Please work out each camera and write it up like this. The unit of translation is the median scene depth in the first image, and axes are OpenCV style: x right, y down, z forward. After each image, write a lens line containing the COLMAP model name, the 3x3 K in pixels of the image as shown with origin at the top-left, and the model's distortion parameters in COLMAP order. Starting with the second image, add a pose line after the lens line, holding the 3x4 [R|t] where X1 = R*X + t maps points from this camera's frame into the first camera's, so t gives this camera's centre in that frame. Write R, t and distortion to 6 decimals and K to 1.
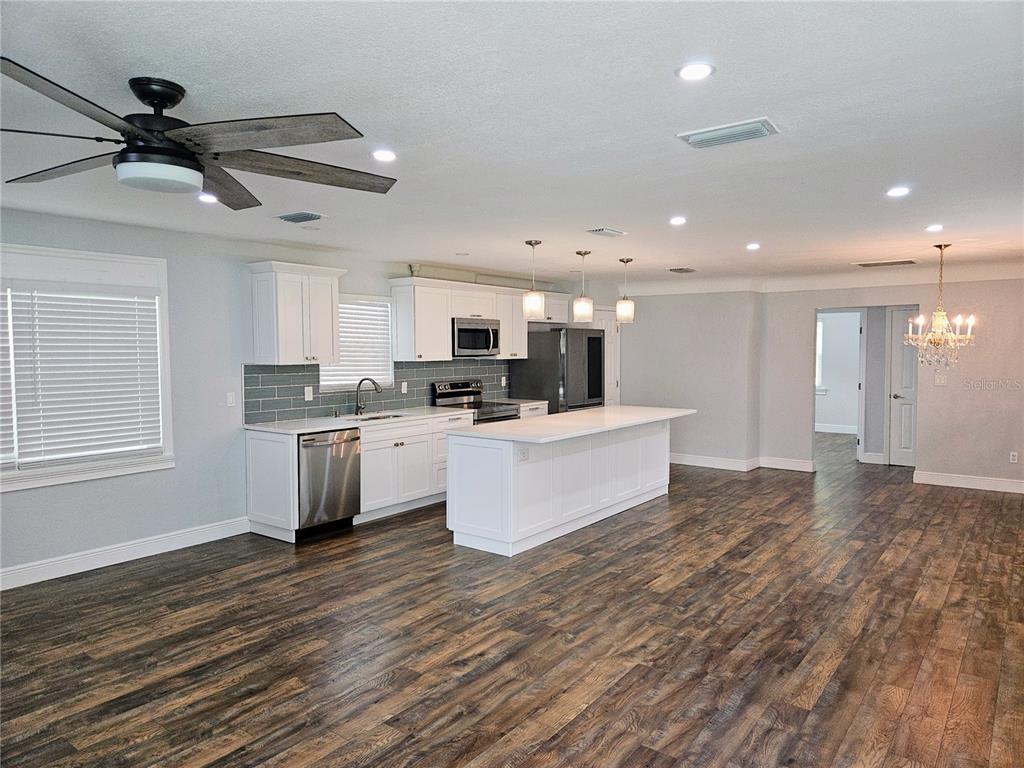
lens RADIAL K [[683.3, 0, 520.2], [0, 683.3, 385.1], [0, 0, 1]] dist [0.067481, -0.039195]
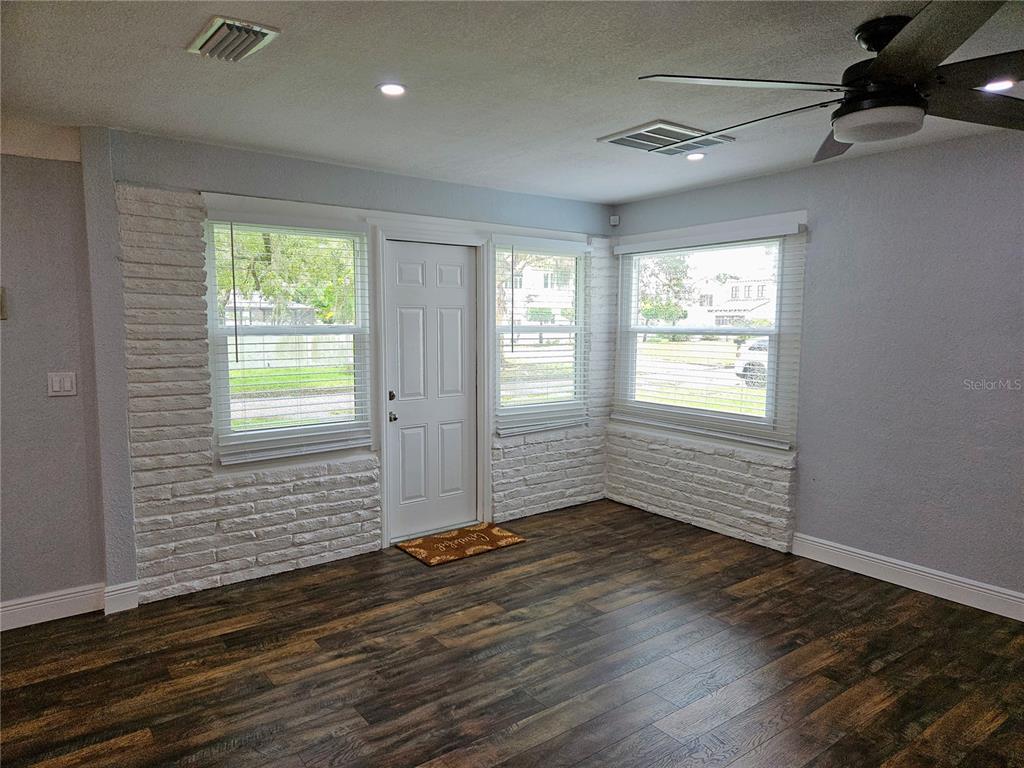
lens RADIAL K [[683.3, 0, 505.6], [0, 683.3, 385.9], [0, 0, 1]] dist [0.067481, -0.039195]
pose [[-0.959672, -0.027497, 0.279775, -0.137314], [0.015937, 0.988283, 0.151797, -0.043429], [-0.280671, 0.150134, -0.947989, 0.945920]]
